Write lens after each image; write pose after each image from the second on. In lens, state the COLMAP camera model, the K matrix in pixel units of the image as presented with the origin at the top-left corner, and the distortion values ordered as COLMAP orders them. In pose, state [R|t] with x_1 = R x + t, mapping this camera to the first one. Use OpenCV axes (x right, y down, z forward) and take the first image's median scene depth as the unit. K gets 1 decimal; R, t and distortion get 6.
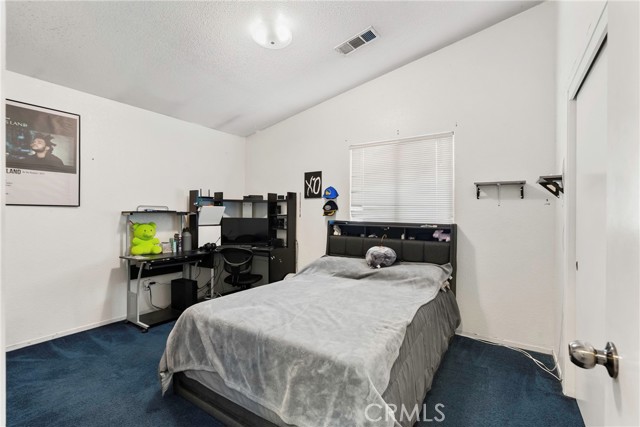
lens RADIAL K [[286.4, 0, 321.2], [0, 286.4, 213.7], [0, 0, 1]] dist [-0.005828, 0.000804]
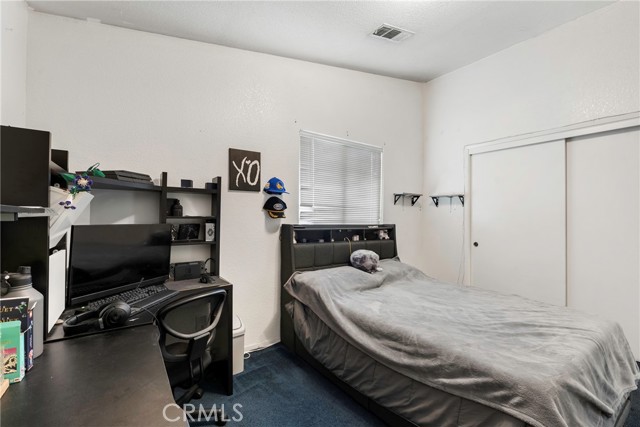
lens RADIAL K [[286.4, 0, 321.0], [0, 286.4, 215.0], [0, 0, 1]] dist [-0.005828, 0.000804]
pose [[0.339051, 0.011139, 0.940702, -0.607263], [0.002881, 0.999913, -0.012879, 0.008793], [-0.940763, 0.007076, 0.338990, 0.653822]]
